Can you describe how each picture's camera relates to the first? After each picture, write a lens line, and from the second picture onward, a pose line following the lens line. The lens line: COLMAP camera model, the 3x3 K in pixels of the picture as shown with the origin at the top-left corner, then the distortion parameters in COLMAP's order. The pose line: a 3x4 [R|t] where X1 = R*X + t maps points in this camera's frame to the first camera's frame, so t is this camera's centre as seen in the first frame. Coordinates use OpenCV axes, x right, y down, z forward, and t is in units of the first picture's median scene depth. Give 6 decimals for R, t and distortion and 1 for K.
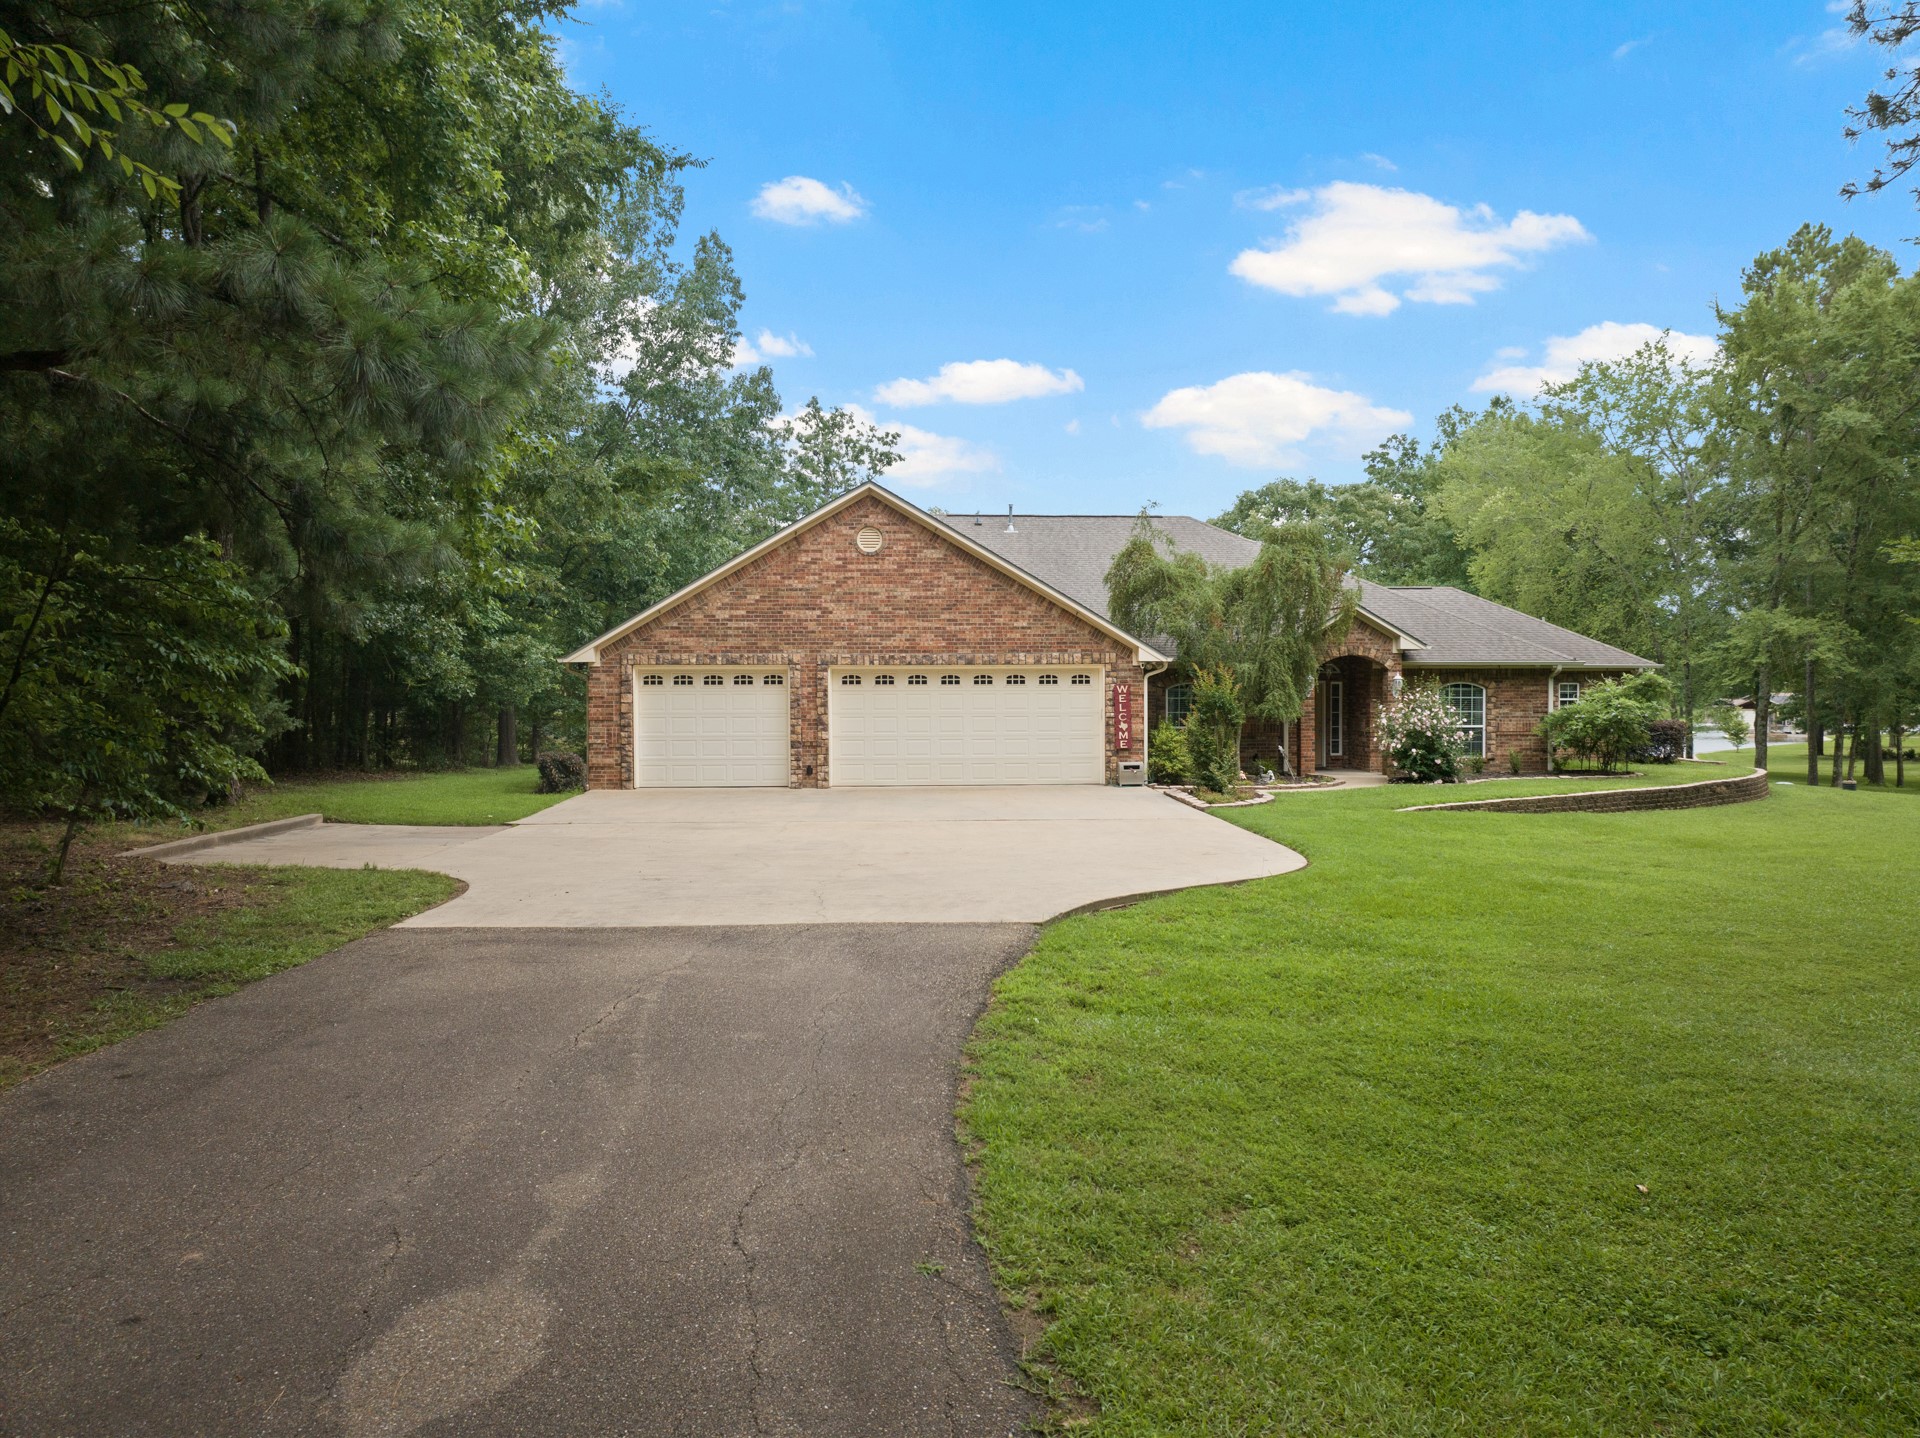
lens RADIAL K [[1347.0, 0, 963.7], [0, 1347.0, 716.2], [0, 0, 1]] dist [-0.031732, -0.012004]
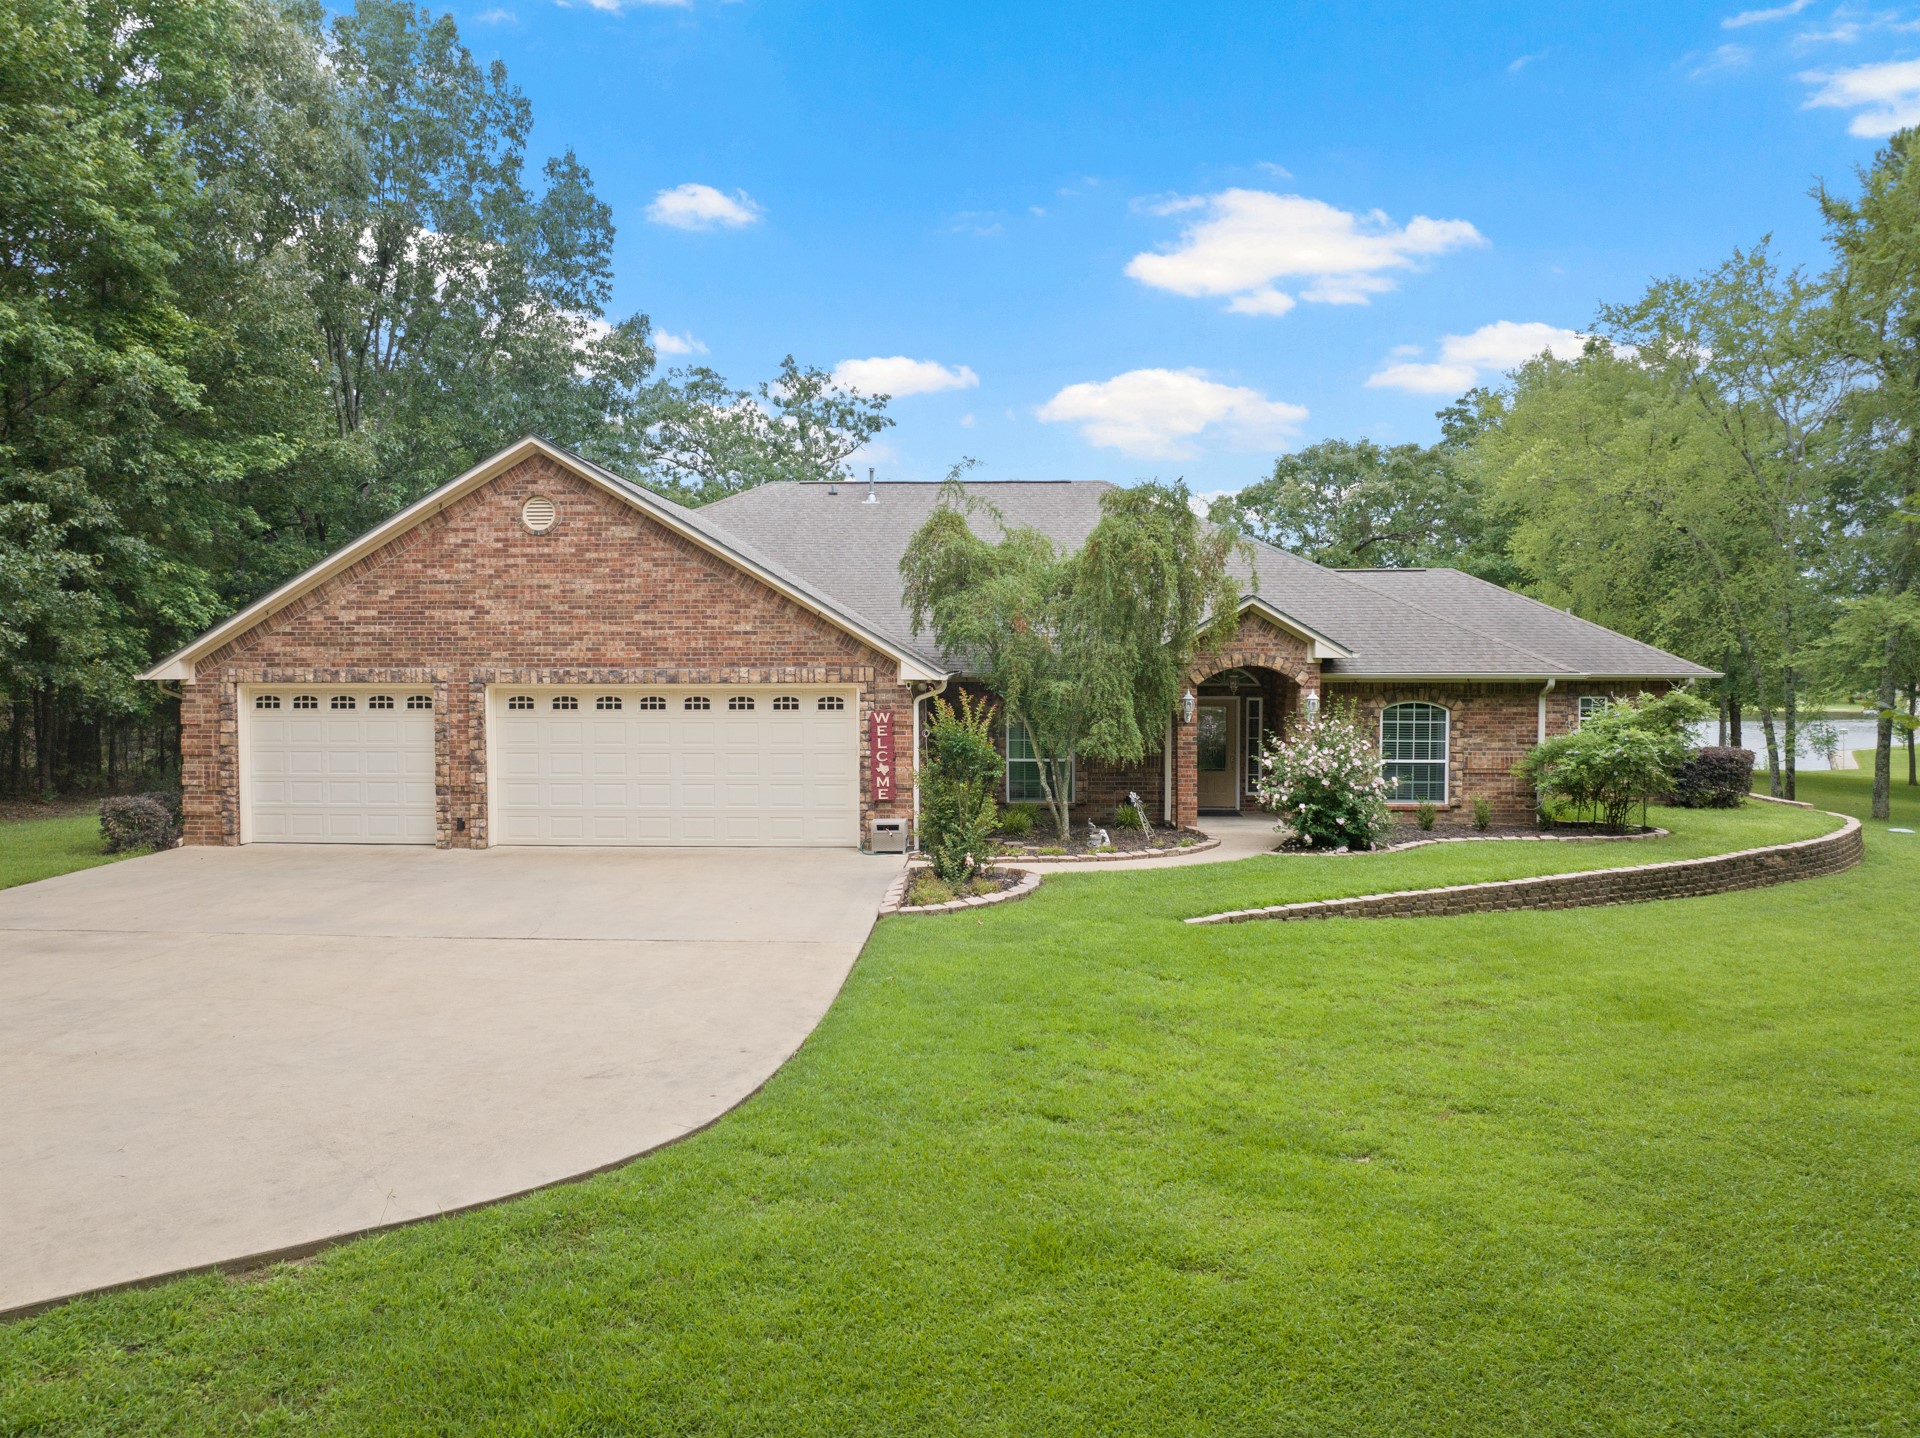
lens RADIAL K [[1347.0, 0, 953.2], [0, 1347.0, 720.7], [0, 0, 1]] dist [-0.031732, -0.012004]
pose [[0.994236, 0.007191, -0.106968, 0.232769], [-0.004917, 0.999757, 0.021507, -0.034108], [0.107097, -0.020857, 0.994030, 0.286169]]
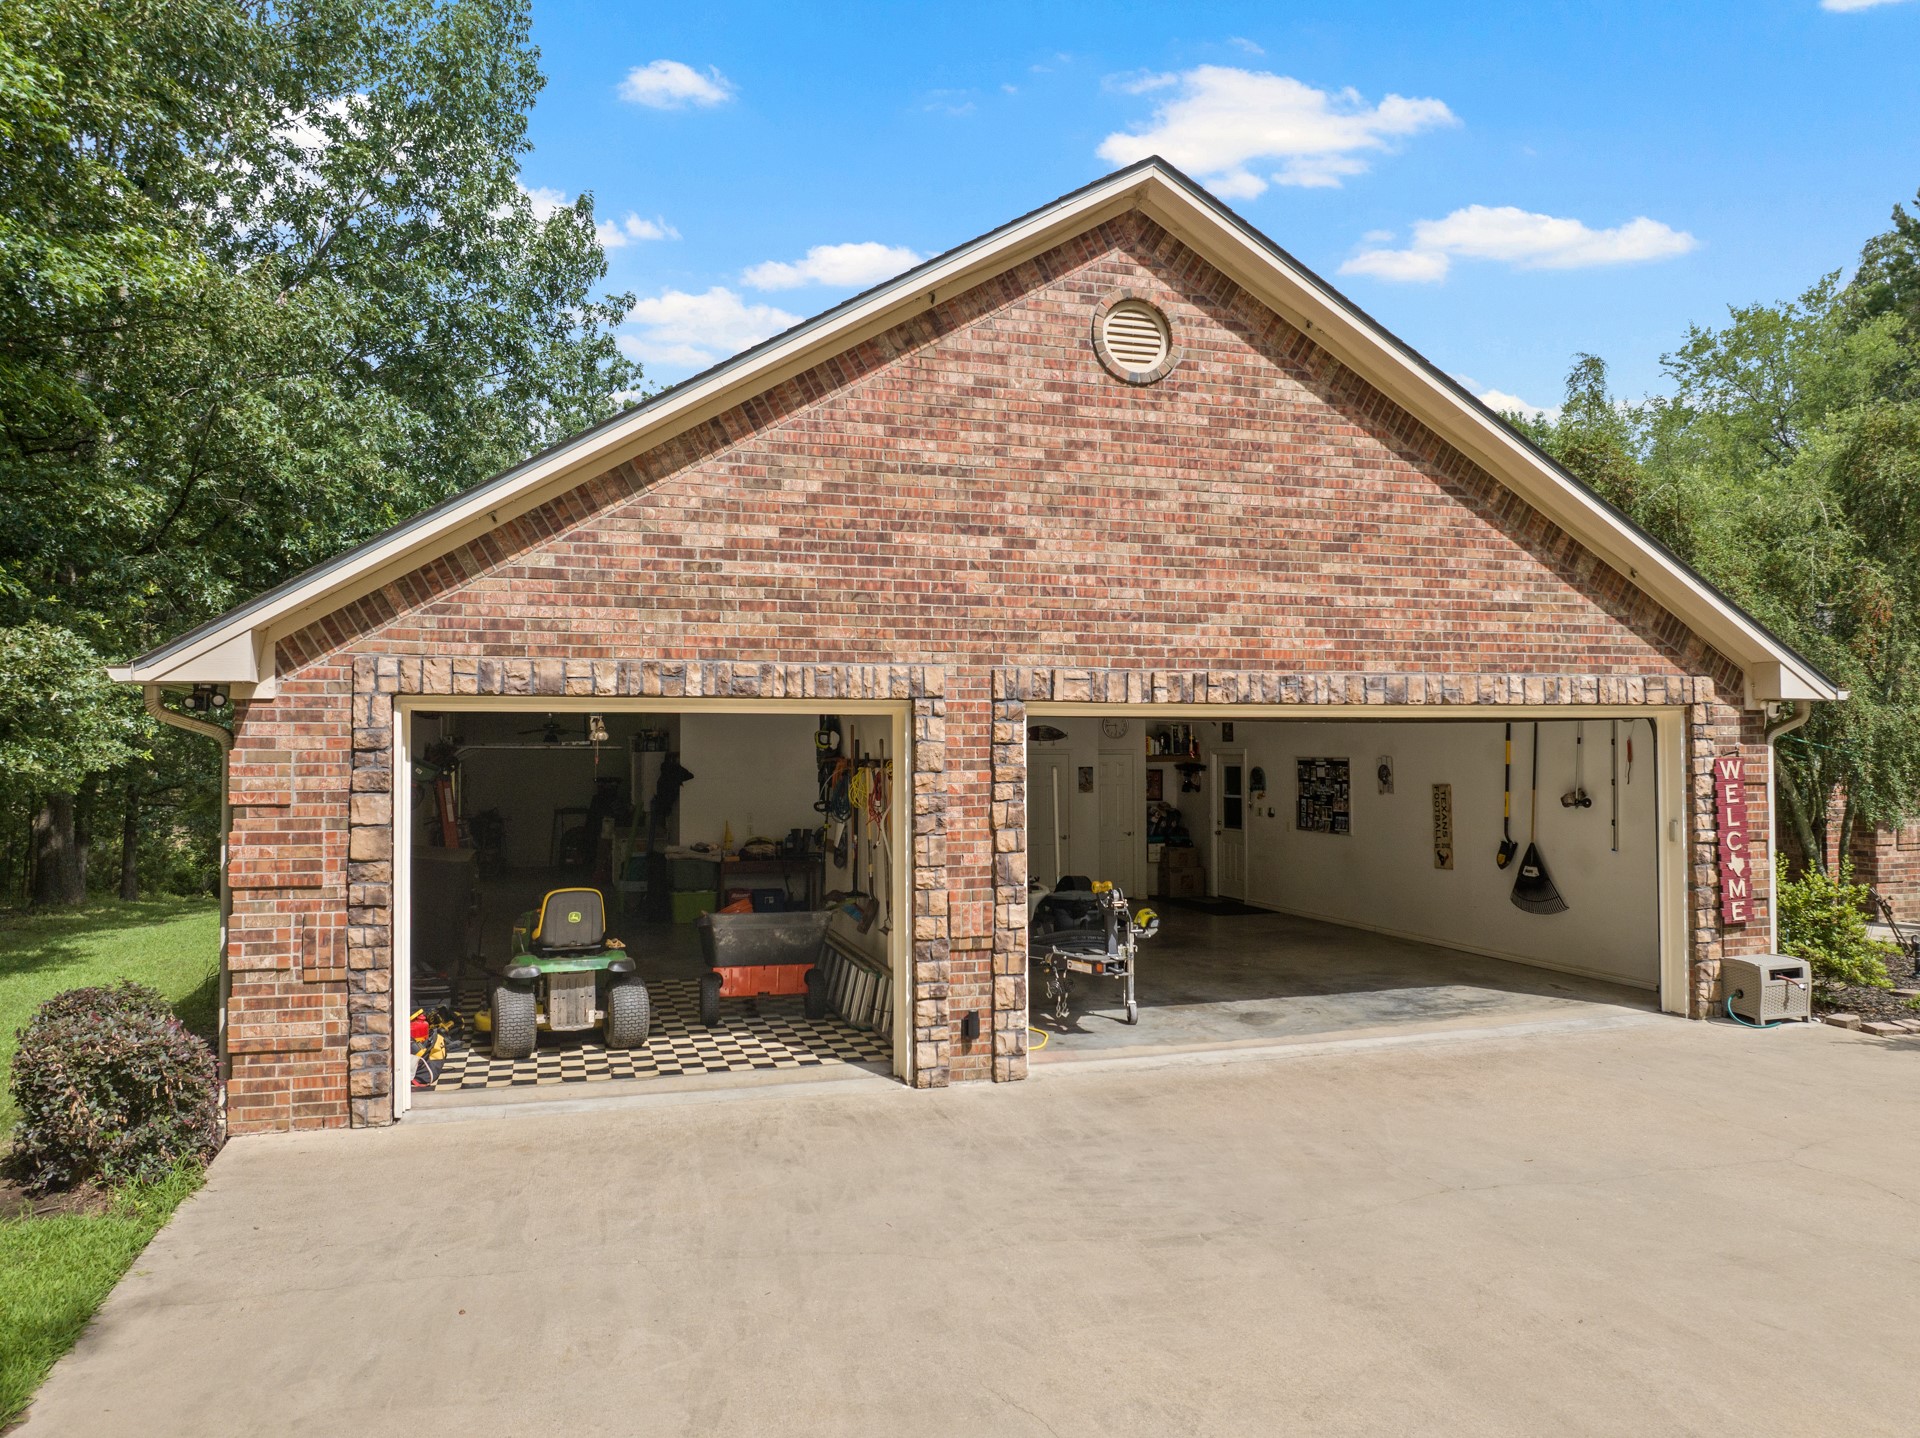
lens RADIAL K [[1347.0, 0, 971.8], [0, 1347.0, 708.3], [0, 0, 1]] dist [-0.031732, -0.012004]
pose [[0.973601, 0.006809, 0.228156, -0.185868], [0.003354, 0.999020, -0.044127, -0.021525], [-0.228233, 0.043727, 0.972624, 0.671539]]
